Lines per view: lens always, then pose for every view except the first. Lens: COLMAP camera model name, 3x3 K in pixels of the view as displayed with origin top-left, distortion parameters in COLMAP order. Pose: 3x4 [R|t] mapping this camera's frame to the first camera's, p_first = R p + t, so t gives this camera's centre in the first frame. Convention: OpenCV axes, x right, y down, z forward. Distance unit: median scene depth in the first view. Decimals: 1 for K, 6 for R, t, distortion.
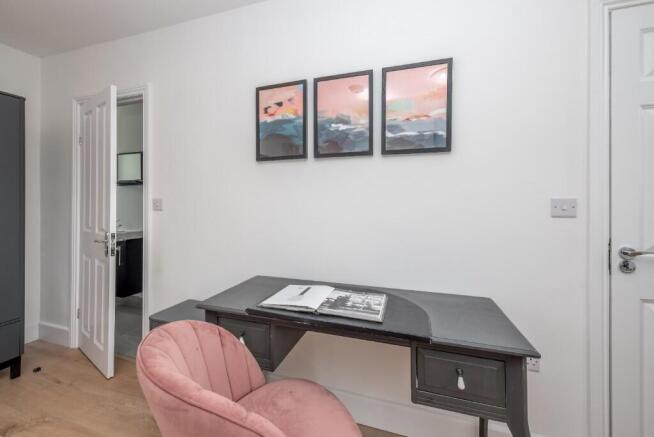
lens RADIAL K [[273.1, 0, 325.0], [0, 273.1, 207.2], [0, 0, 1]] dist [0.001290, 0.000129]
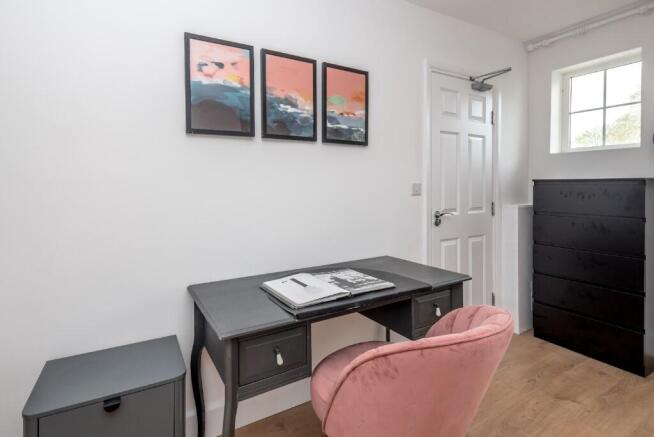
lens RADIAL K [[321.4, 0, 284.1], [0, 321.4, 187.1], [0, 0, 1]] dist [0.004149, 0.000493]
pose [[0.677358, -0.009686, 0.735589, -0.775334], [0.027421, 0.999551, -0.012088, -0.006763], [-0.735142, 0.028358, 0.677320, 0.255027]]
